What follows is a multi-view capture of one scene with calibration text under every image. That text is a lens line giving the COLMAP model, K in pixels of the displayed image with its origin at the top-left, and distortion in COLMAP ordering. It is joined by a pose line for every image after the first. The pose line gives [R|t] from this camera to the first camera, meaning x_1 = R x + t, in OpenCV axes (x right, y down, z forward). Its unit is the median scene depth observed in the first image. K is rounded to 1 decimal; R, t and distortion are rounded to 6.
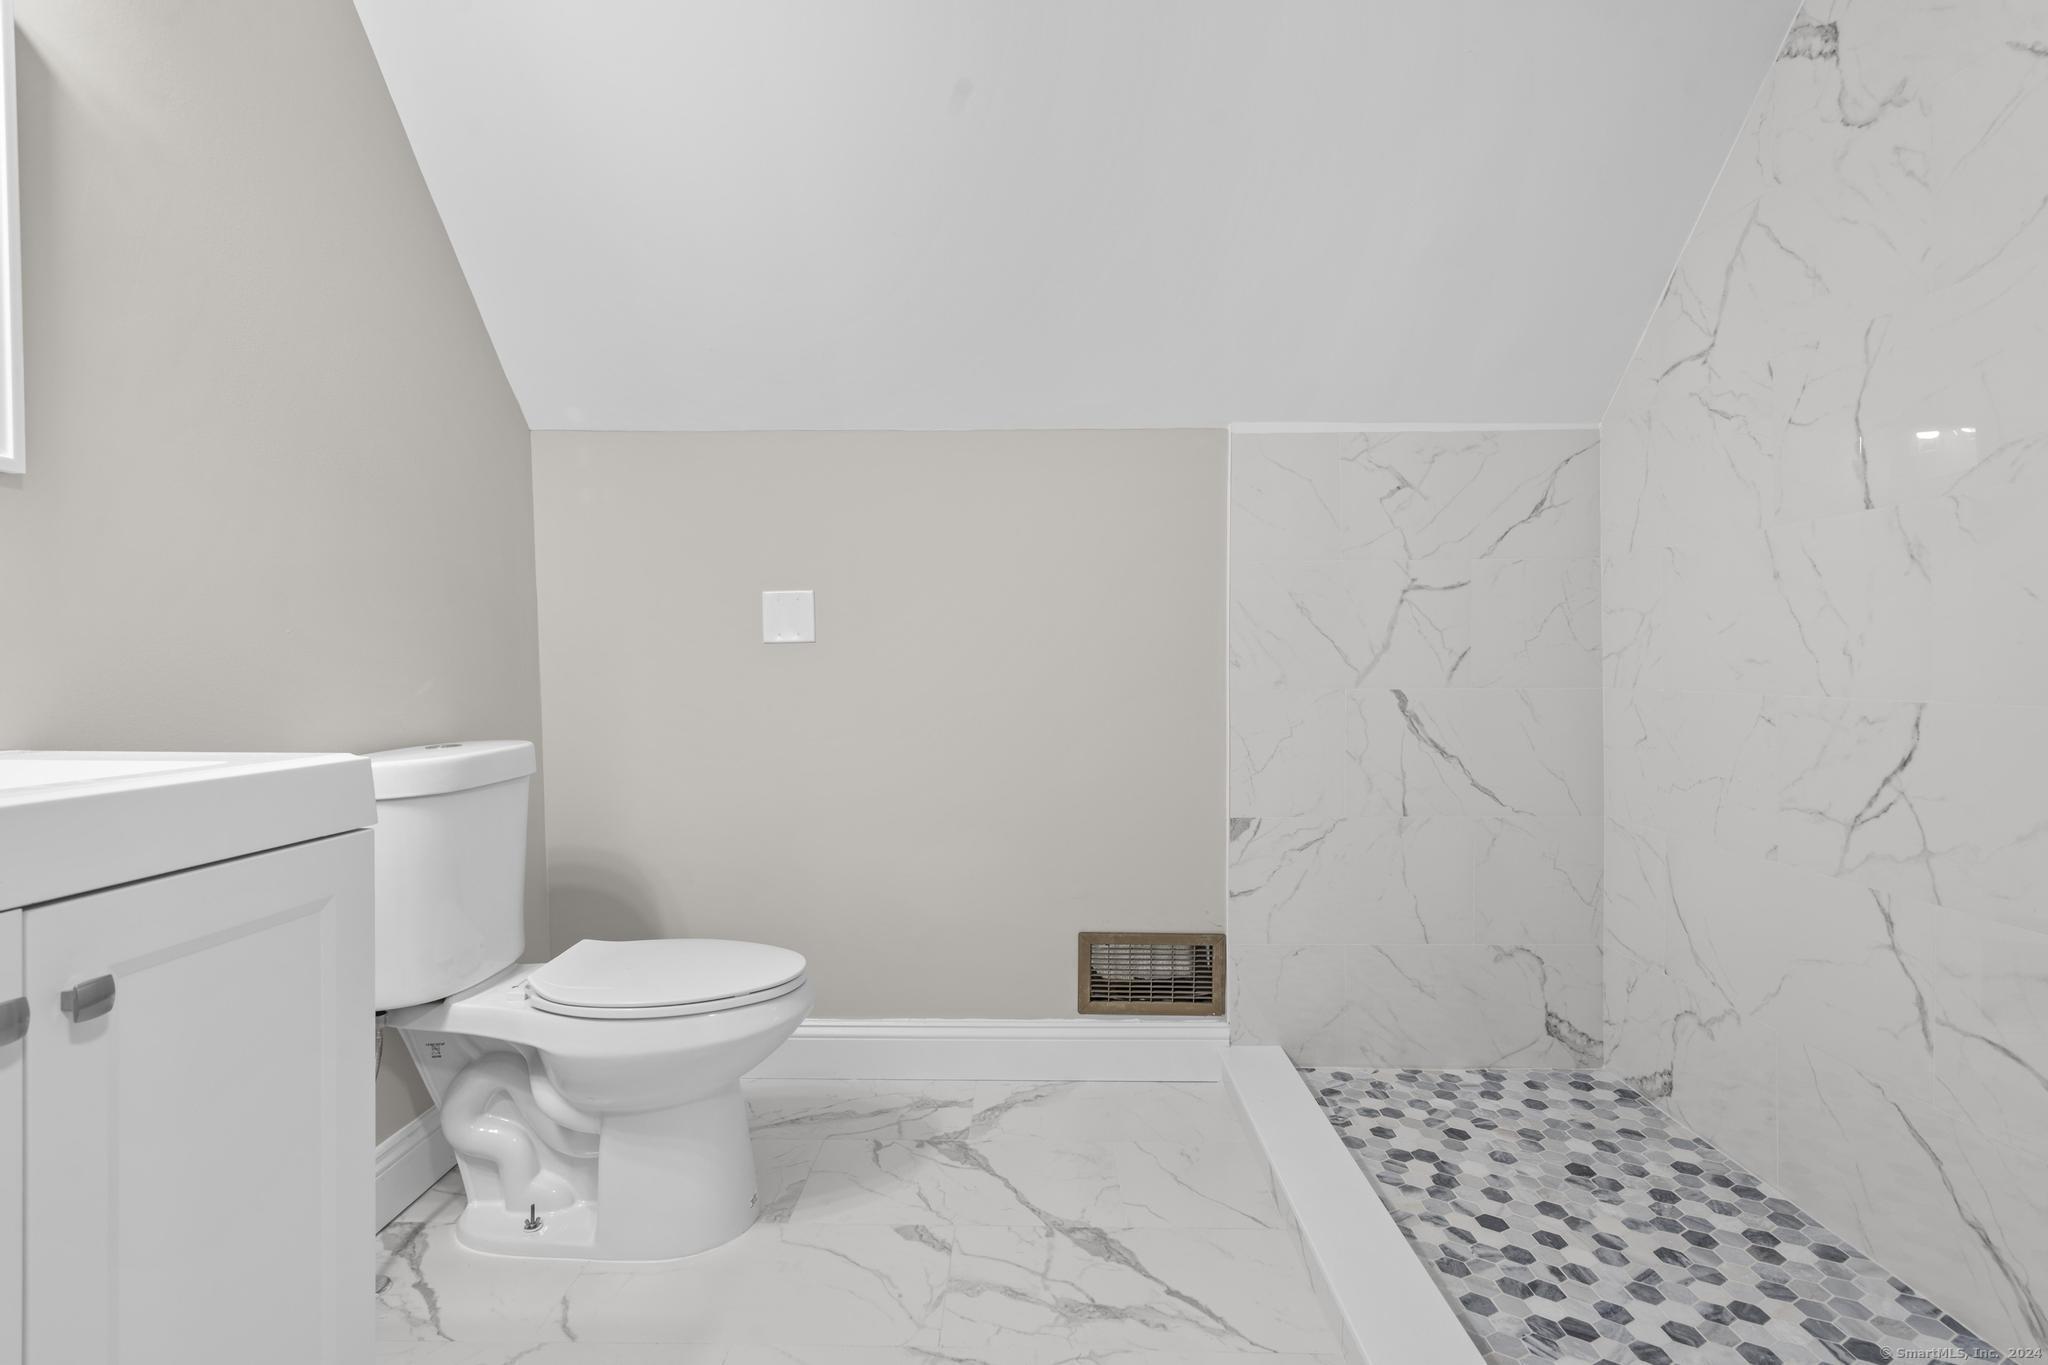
lens RADIAL K [[954.7, 0, 1022.8], [0, 954.7, 679.3], [0, 0, 1]] dist [-0.008803, 0.004272]
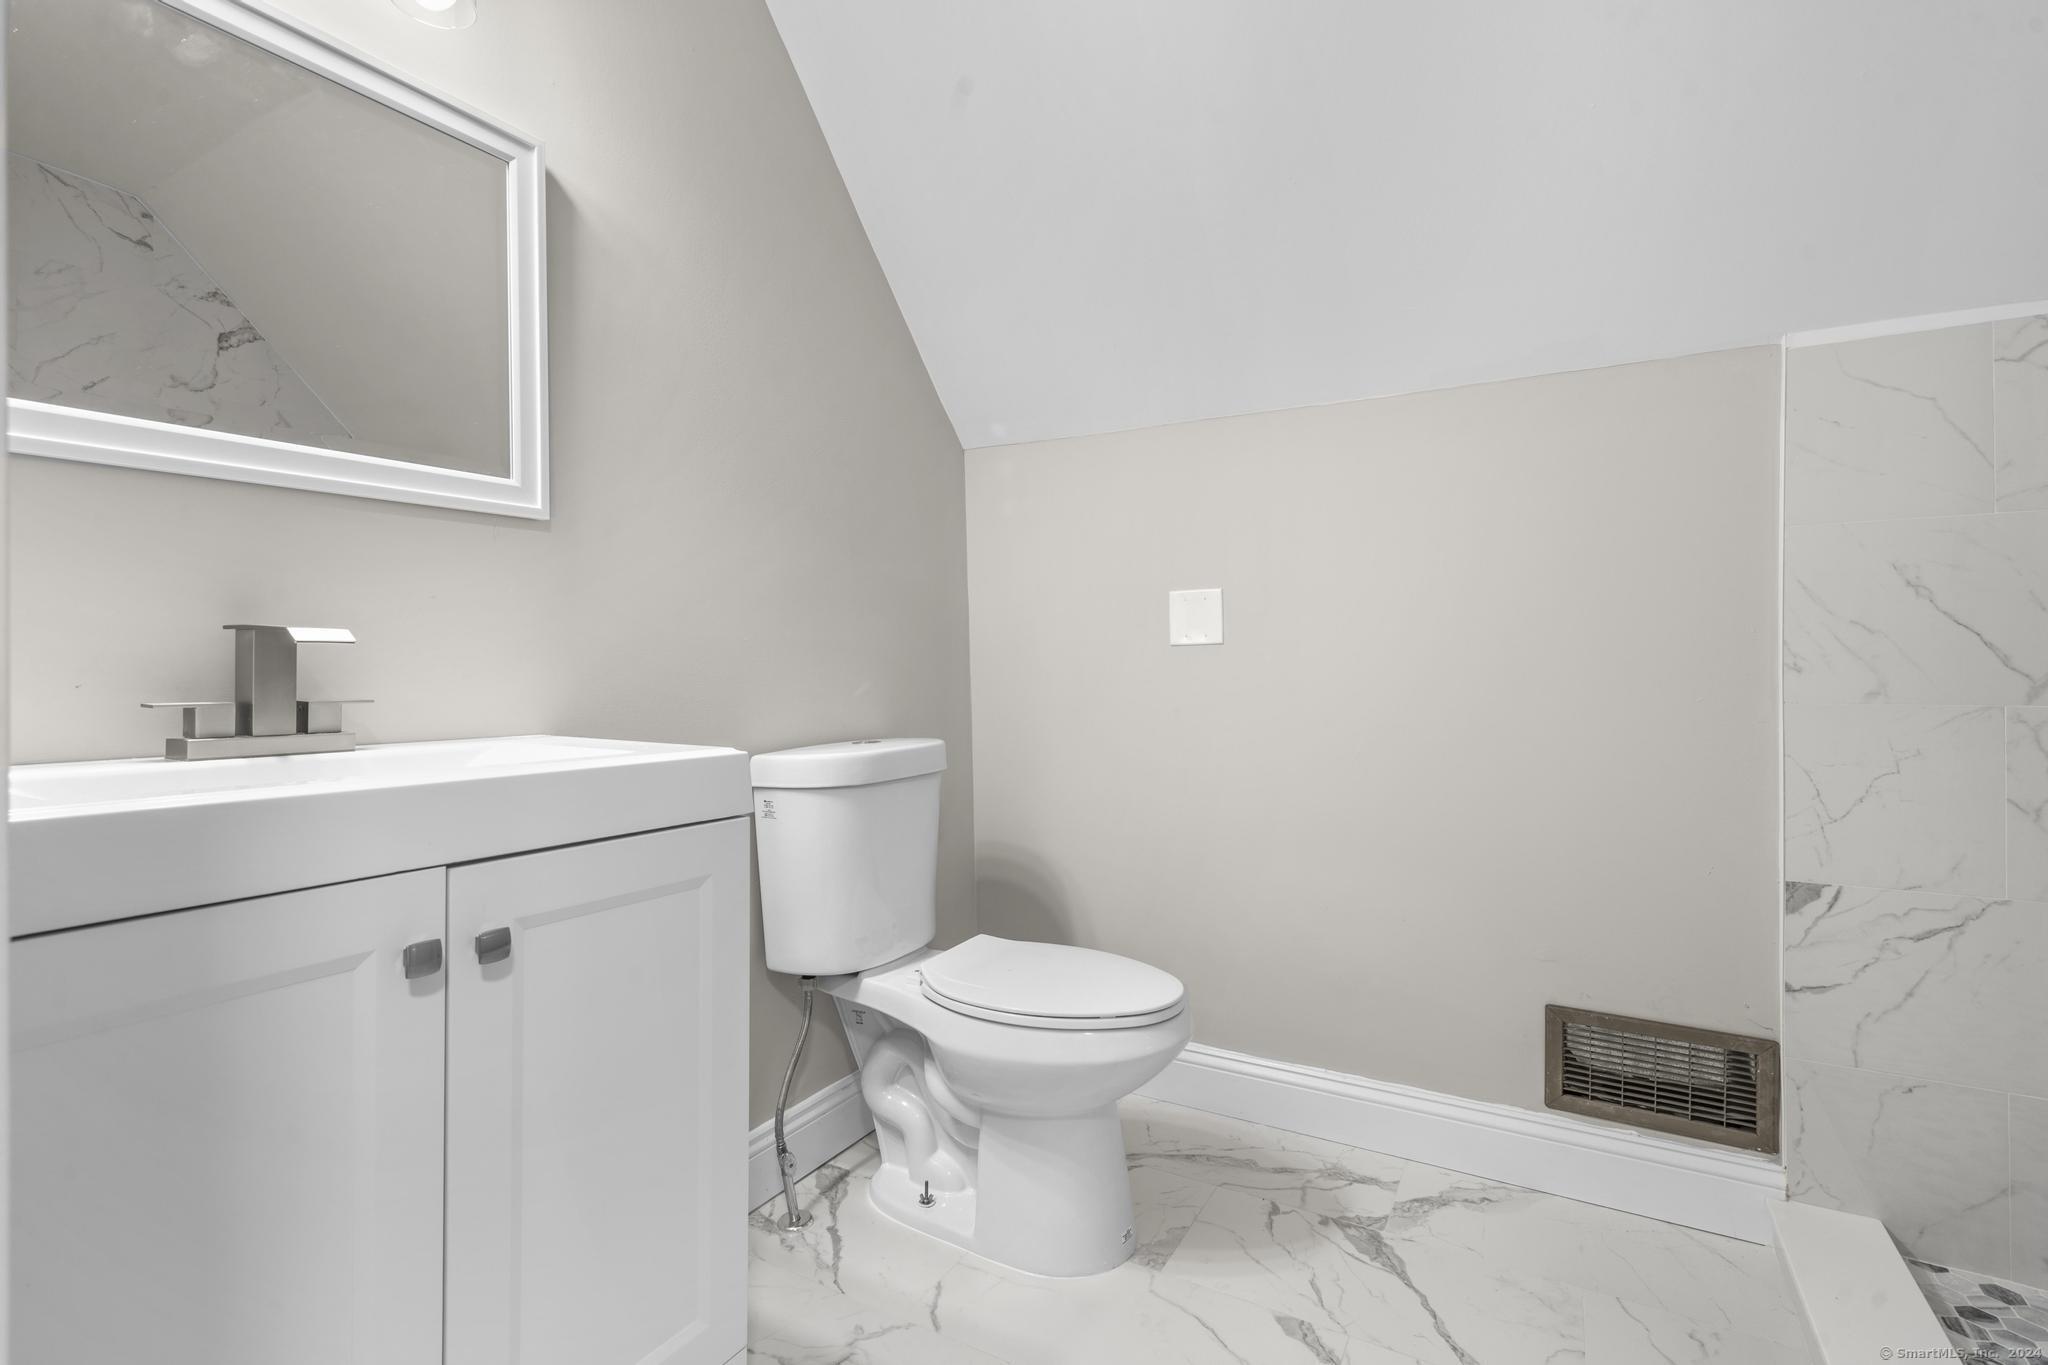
lens RADIAL K [[954.7, 0, 1018.2], [0, 954.7, 670.4], [0, 0, 1]] dist [-0.008803, 0.004272]
pose [[0.871888, 0.001702, -0.489702, 0.078029], [-0.007726, 0.999917, -0.010281, -0.002519], [0.489644, 0.012748, 0.871829, 0.109465]]
